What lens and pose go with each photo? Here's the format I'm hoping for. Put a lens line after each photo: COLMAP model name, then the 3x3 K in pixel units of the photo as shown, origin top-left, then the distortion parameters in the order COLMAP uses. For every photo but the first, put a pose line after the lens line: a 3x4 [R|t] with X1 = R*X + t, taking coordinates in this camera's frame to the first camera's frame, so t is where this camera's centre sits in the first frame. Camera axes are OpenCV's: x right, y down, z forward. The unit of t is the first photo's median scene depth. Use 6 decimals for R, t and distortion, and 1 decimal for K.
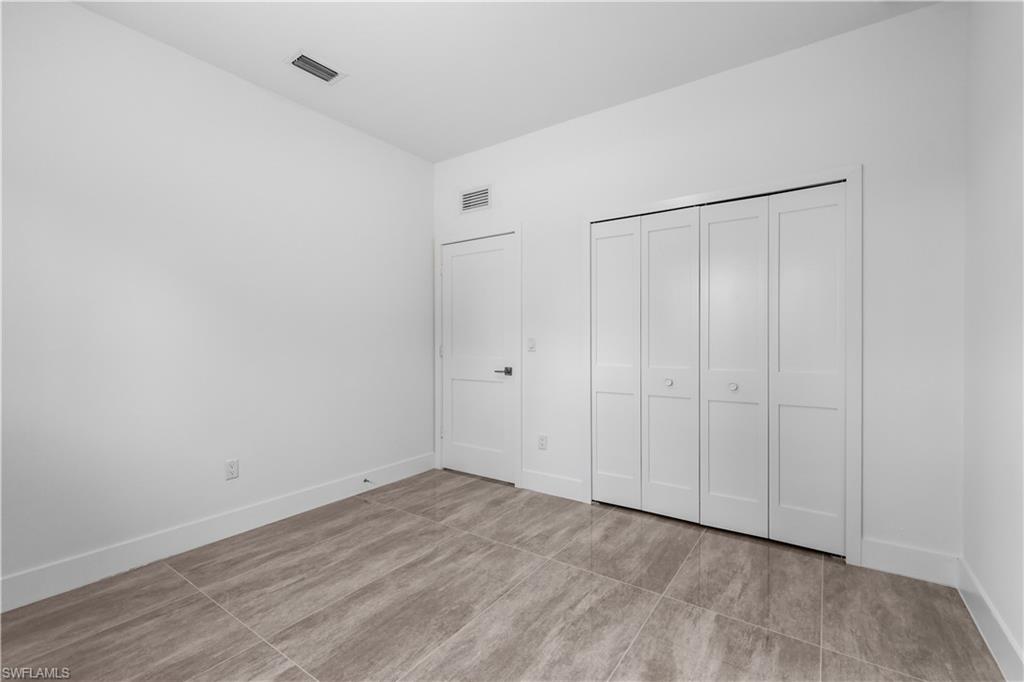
lens RADIAL K [[445.7, 0, 507.7], [0, 445.7, 348.6], [0, 0, 1]] dist [0.004356, -0.000333]
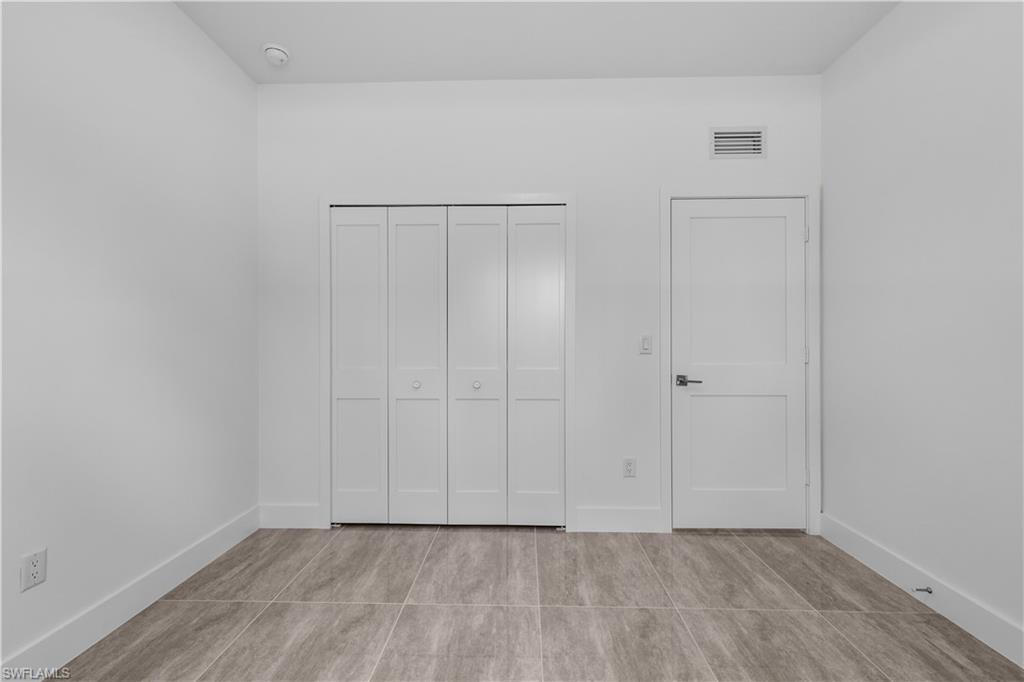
lens RADIAL K [[445.7, 0, 516.1], [0, 445.7, 343.3], [0, 0, 1]] dist [0.004356, -0.000333]
pose [[0.817748, 0.013089, 0.575428, -0.642745], [0.005430, 0.999521, -0.030453, 0.016067], [-0.575551, 0.028027, 0.817285, 0.497839]]
